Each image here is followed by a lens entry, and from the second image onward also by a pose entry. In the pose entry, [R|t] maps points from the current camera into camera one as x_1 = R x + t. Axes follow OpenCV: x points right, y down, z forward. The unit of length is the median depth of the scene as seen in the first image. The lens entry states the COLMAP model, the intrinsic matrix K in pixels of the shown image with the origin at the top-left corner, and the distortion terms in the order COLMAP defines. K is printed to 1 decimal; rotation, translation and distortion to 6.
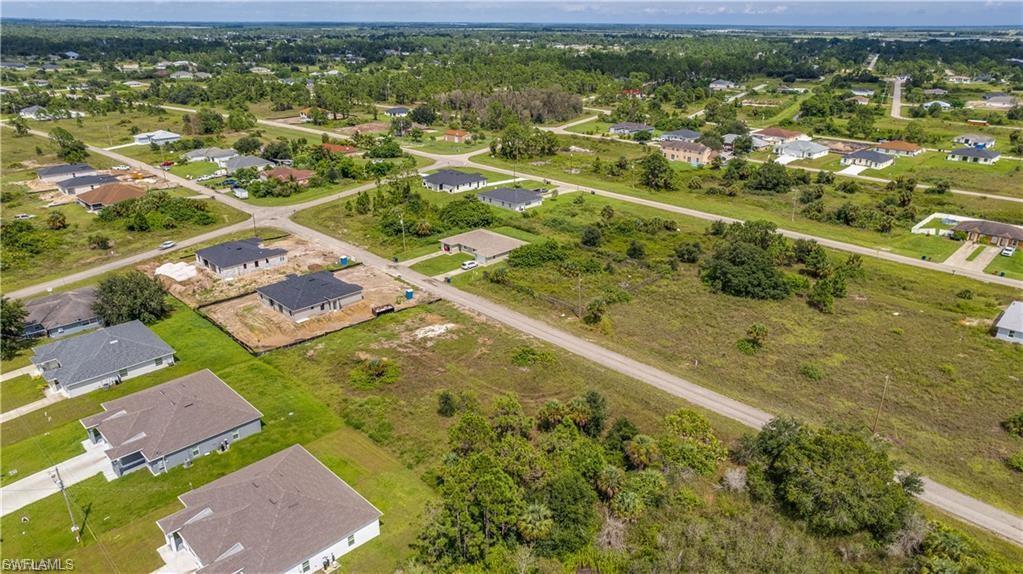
lens RADIAL K [[663.4, 0, 511.5], [0, 663.4, 287.0], [0, 0, 1]] dist [-0.056734, 0.080466]
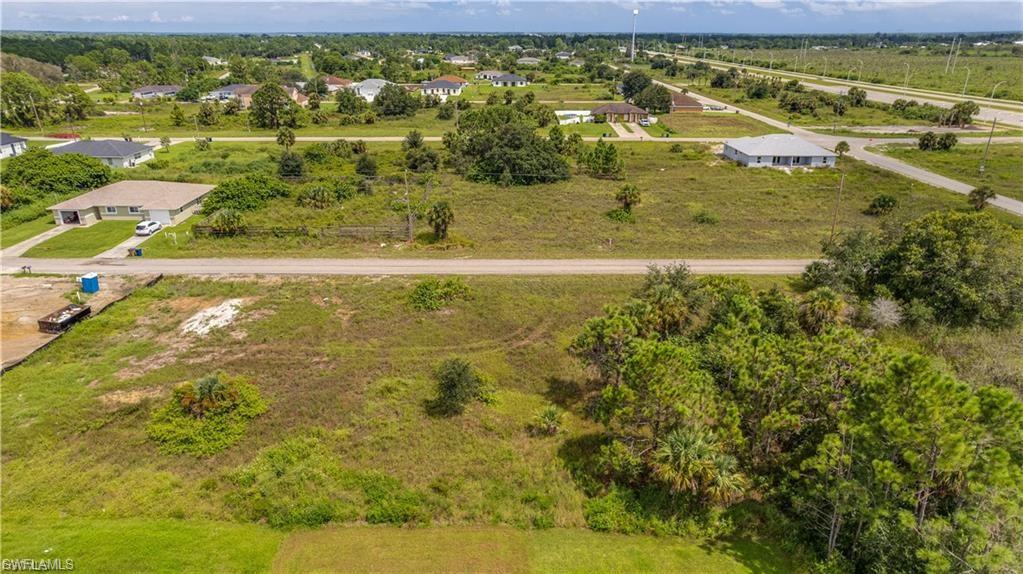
lens RADIAL K [[663.4, 0, 511.5], [0, 663.4, 287.0], [0, 0, 1]] dist [-0.056734, 0.080466]
pose [[0.715132, -0.266225, 0.646306, -0.241648], [0.264164, 0.958991, 0.102730, 0.045173], [-0.647150, 0.097265, 0.756132, 0.401282]]
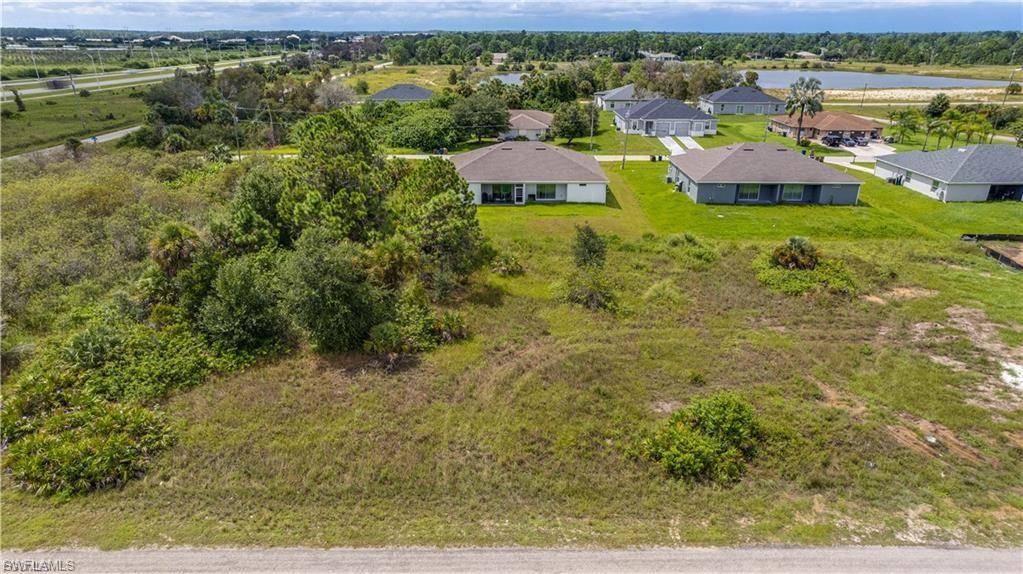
lens RADIAL K [[663.4, 0, 511.5], [0, 663.4, 287.0], [0, 0, 1]] dist [-0.056734, 0.080466]
pose [[-0.708190, 0.248213, -0.660952, 0.209347], [-0.273077, 0.767003, 0.580633, -0.066645], [0.651073, 0.591689, -0.475403, 0.828802]]
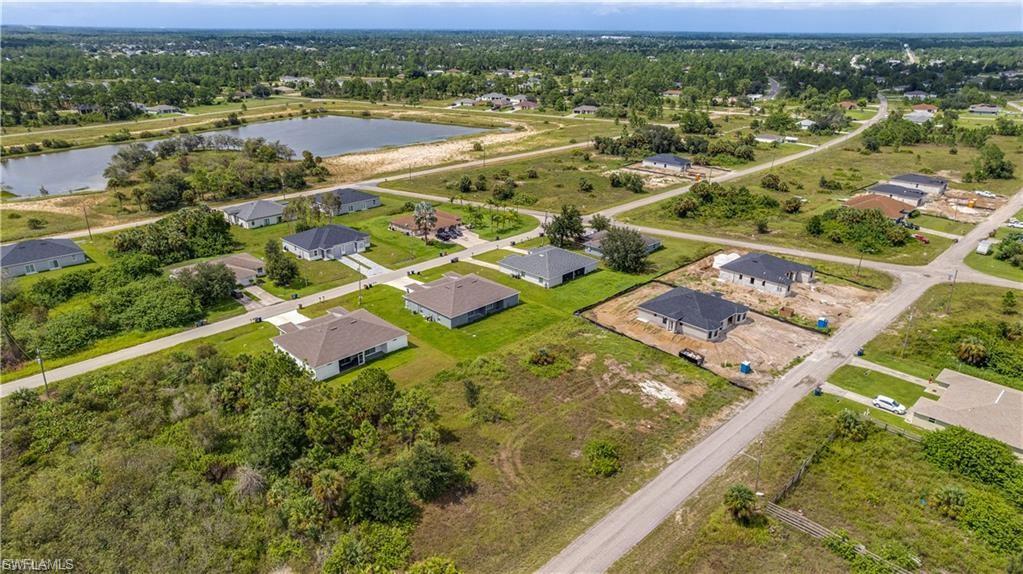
lens RADIAL K [[663.4, 0, 511.5], [0, 663.4, 287.0], [0, 0, 1]] dist [-0.056734, 0.080466]
pose [[-0.004497, 0.358758, -0.933420, 0.541025], [-0.381710, 0.862134, 0.333199, -0.224022], [0.924271, 0.357794, 0.133064, 0.579480]]
